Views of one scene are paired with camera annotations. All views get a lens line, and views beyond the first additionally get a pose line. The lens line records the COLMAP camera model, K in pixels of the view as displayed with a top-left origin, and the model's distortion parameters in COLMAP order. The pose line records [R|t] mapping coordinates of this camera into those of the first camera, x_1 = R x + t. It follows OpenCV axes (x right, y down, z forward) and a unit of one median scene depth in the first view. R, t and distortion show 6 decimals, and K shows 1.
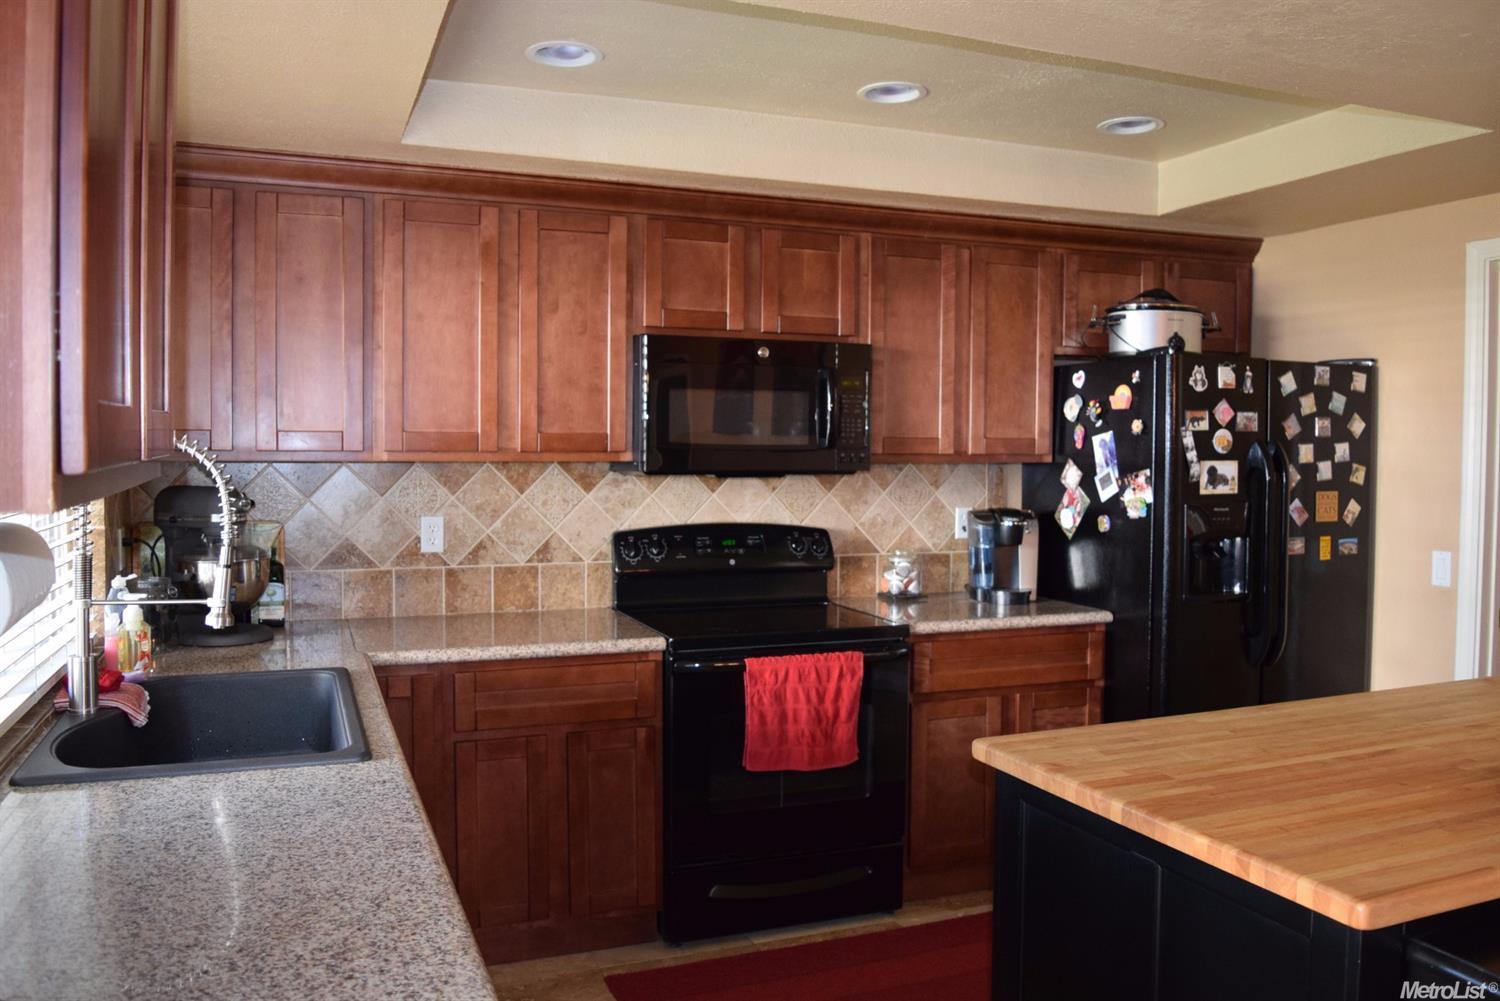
lens RADIAL K [[1176.7, 0, 750.0], [0, 1176.7, 500.5], [0, 0, 1]] dist [-0.101133, 0.024505]
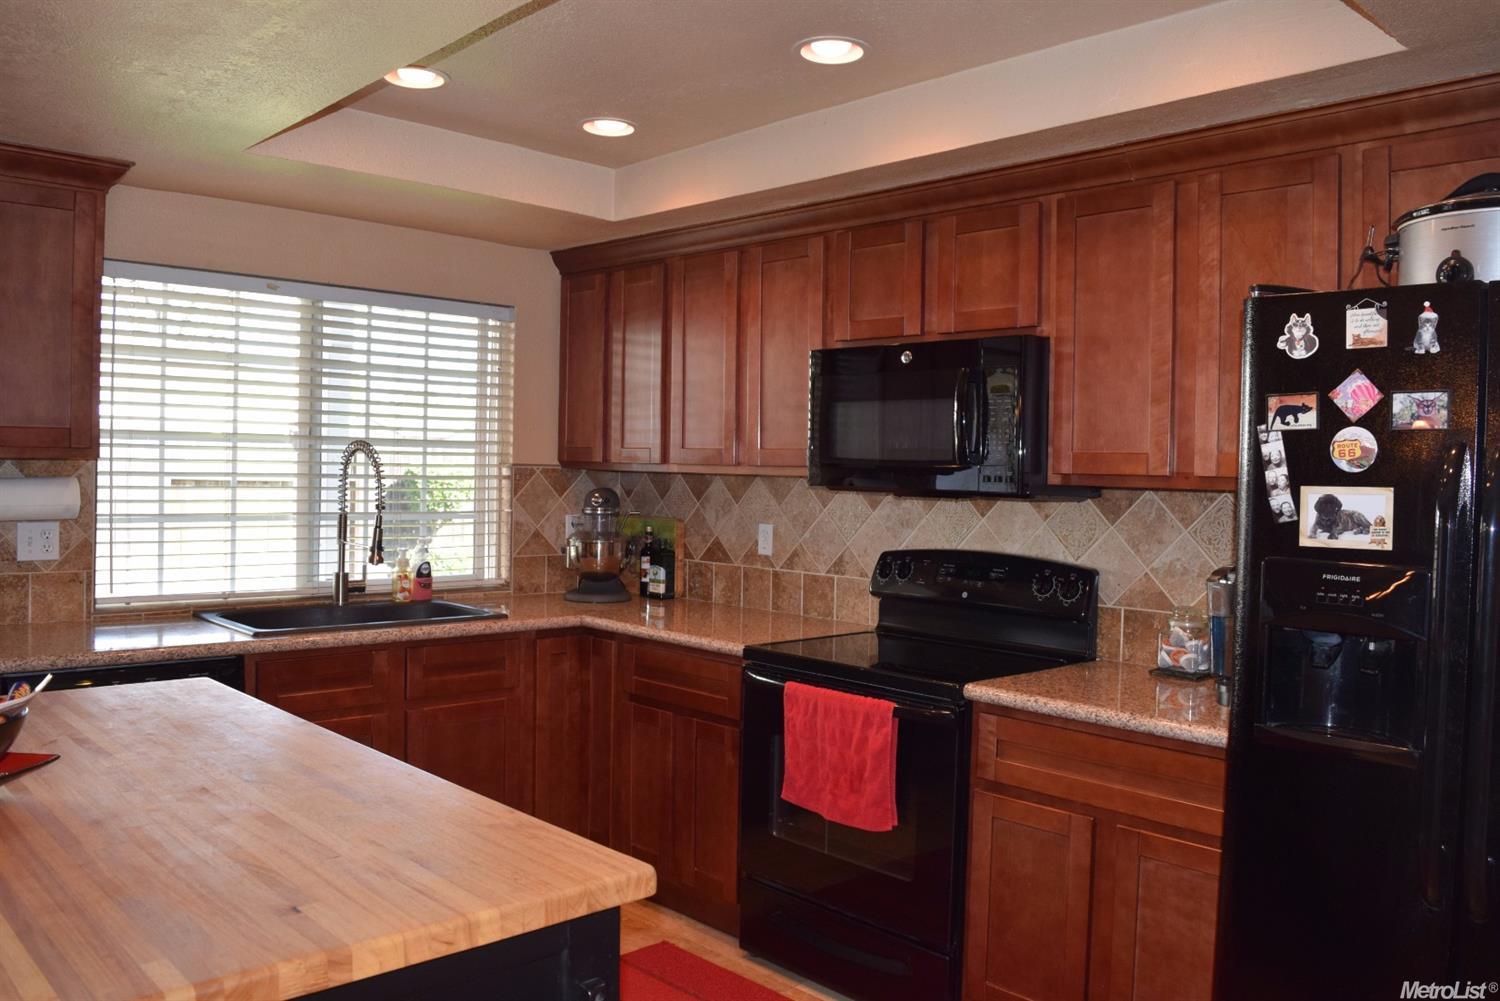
lens RADIAL K [[1176.7, 0, 750.0], [0, 1176.7, 500.5], [0, 0, 1]] dist [-0.101133, 0.024505]
pose [[0.376938, 0.027400, -0.925833, 0.787684], [-0.063881, 0.997951, 0.003526, -0.012114], [0.924033, 0.057814, 0.377916, 0.547275]]
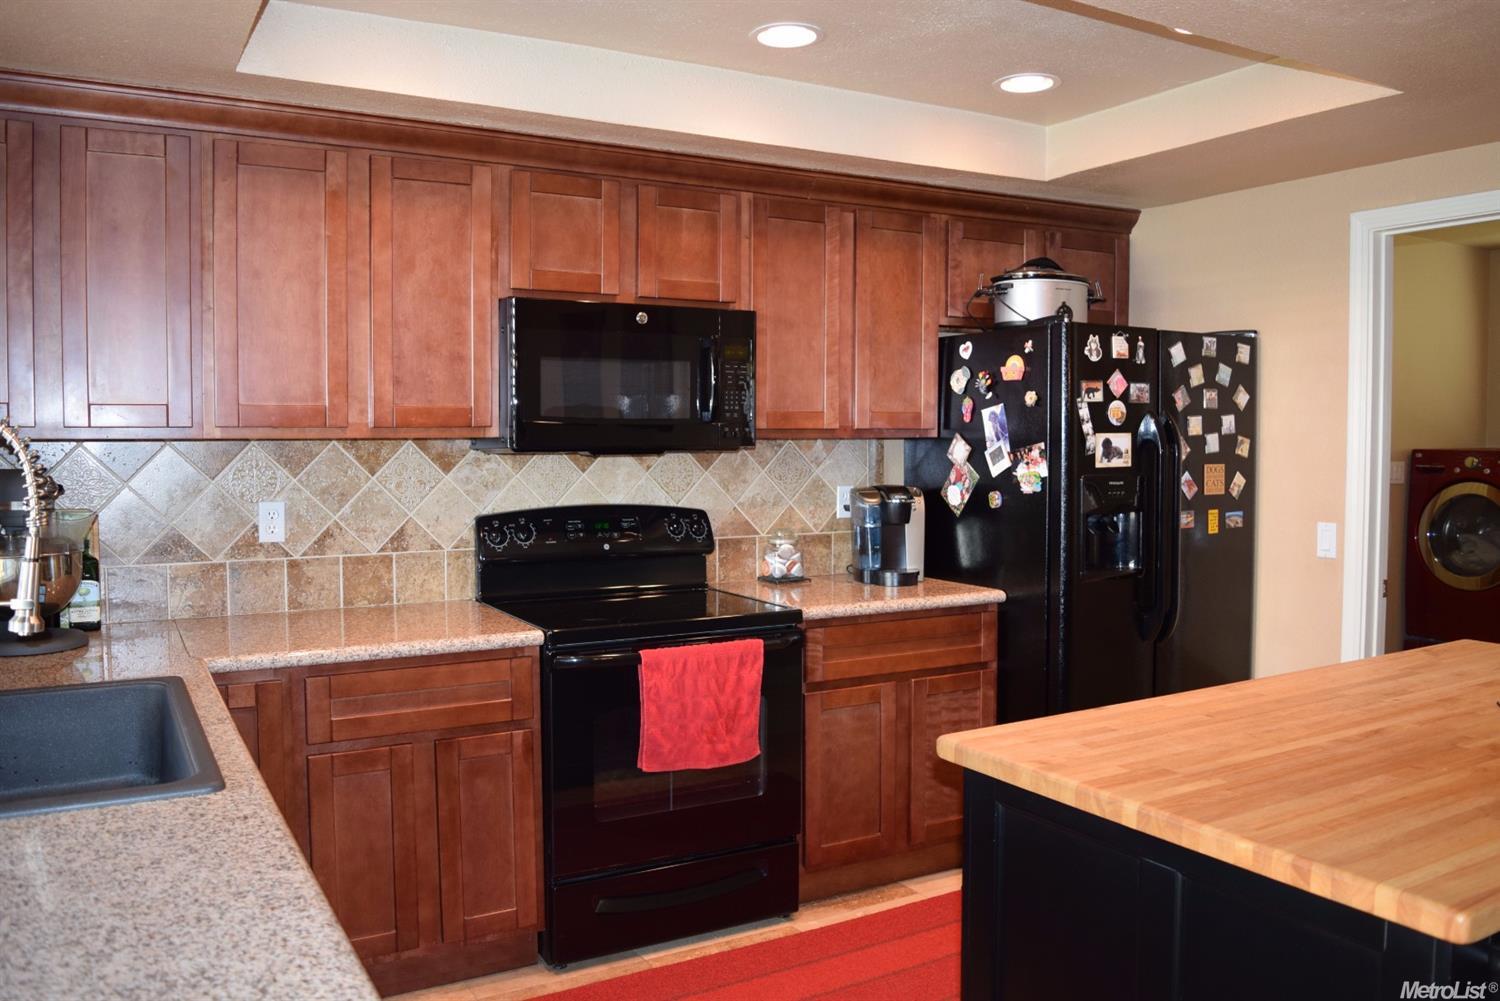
lens RADIAL K [[1176.7, 0, 750.0], [0, 1176.7, 500.5], [0, 0, 1]] dist [-0.101133, 0.024505]
pose [[0.989285, -0.014172, 0.145308, -0.039612], [0.012656, 0.999855, 0.011350, 0.007314], [-0.145448, -0.009389, 0.989321, 0.075903]]
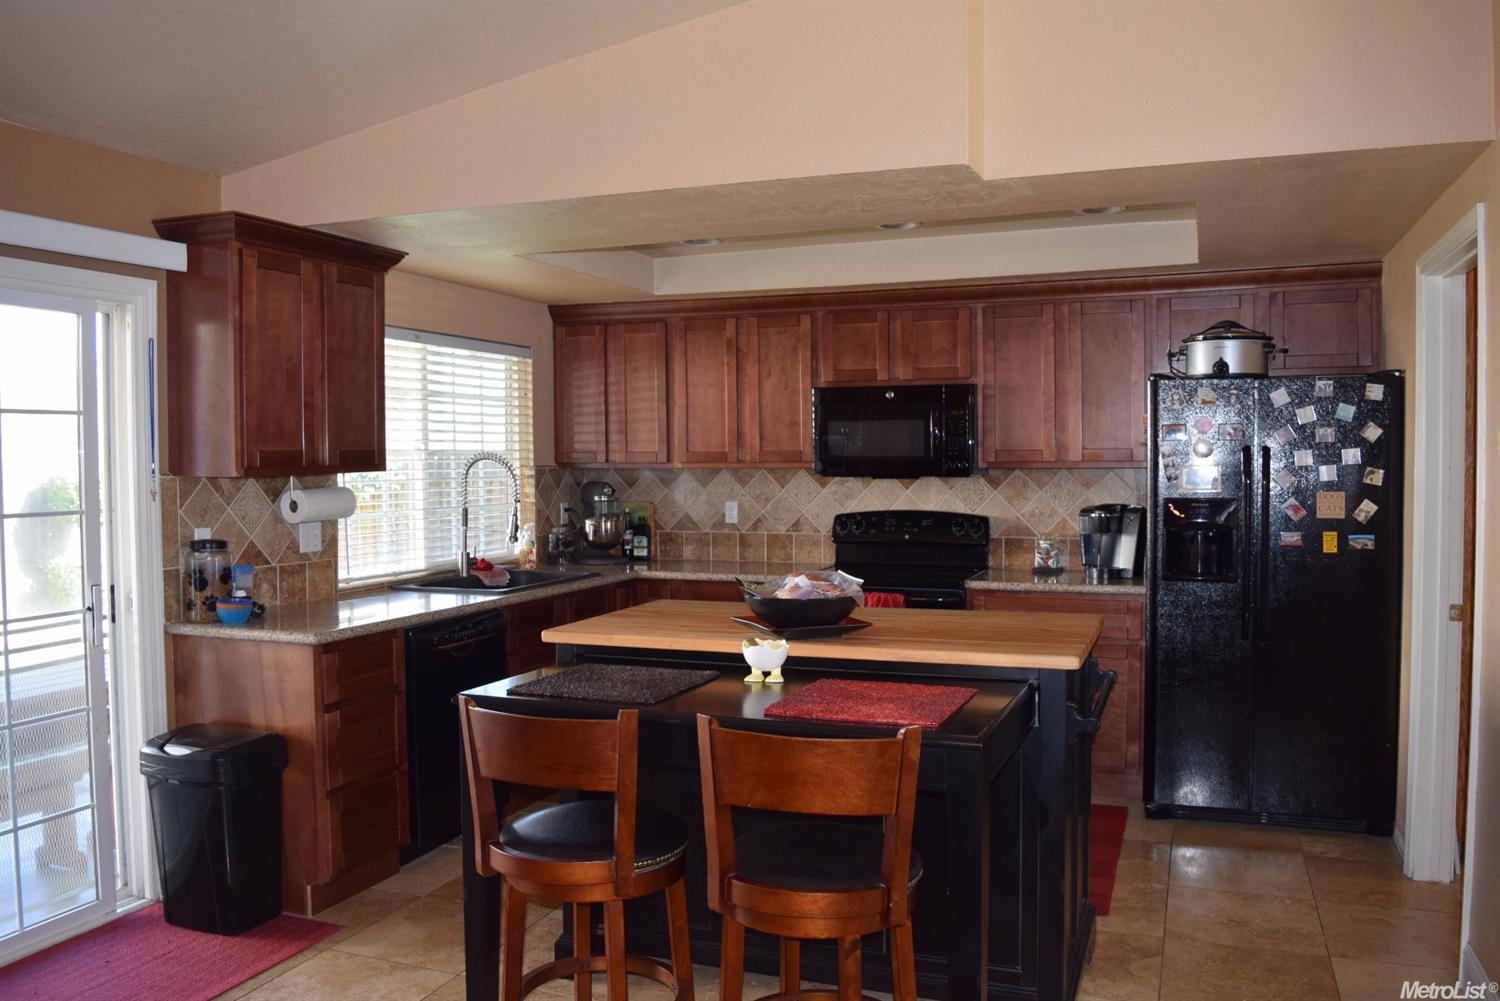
lens RADIAL K [[1176.7, 0, 750.0], [0, 1176.7, 500.5], [0, 0, 1]] dist [-0.101133, 0.024505]
pose [[0.736081, 0.013466, -0.676760, 0.880965], [-0.020596, 0.999785, -0.002508, 0.015902], [0.676580, 0.015784, 0.736200, -0.217172]]
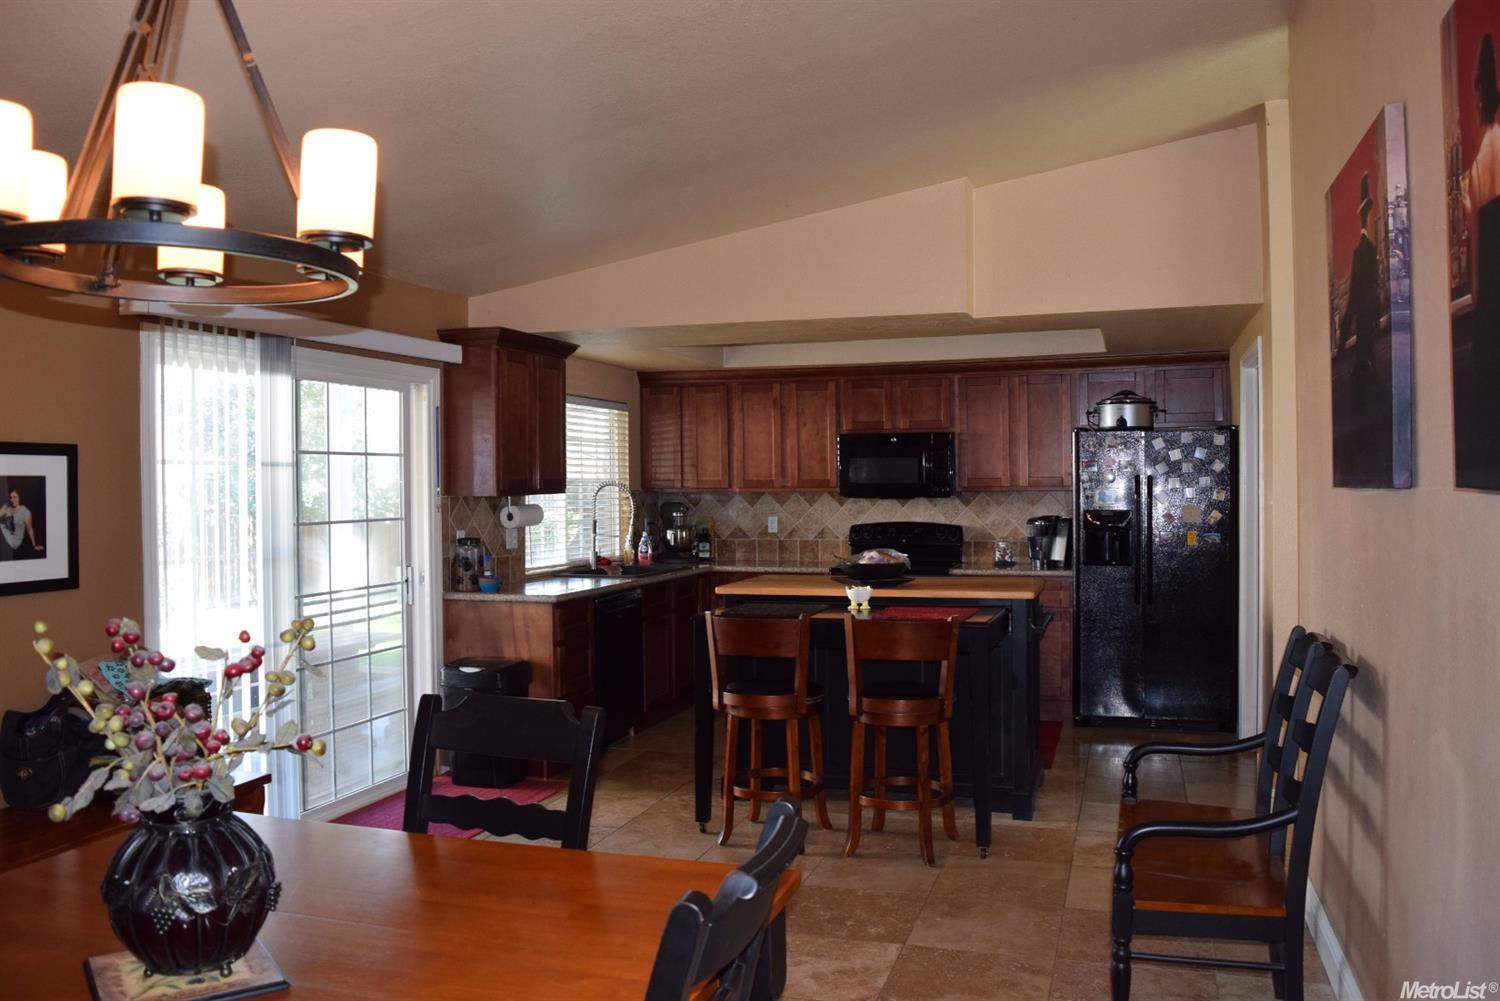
lens RADIAL K [[1176.7, 0, 750.0], [0, 1176.7, 500.5], [0, 0, 1]] dist [-0.101133, 0.024505]
pose [[0.770148, -0.004652, -0.637848, 1.146136], [-0.016572, 0.999490, -0.027299, 0.045357], [0.637650, 0.031594, 0.769678, -0.782886]]
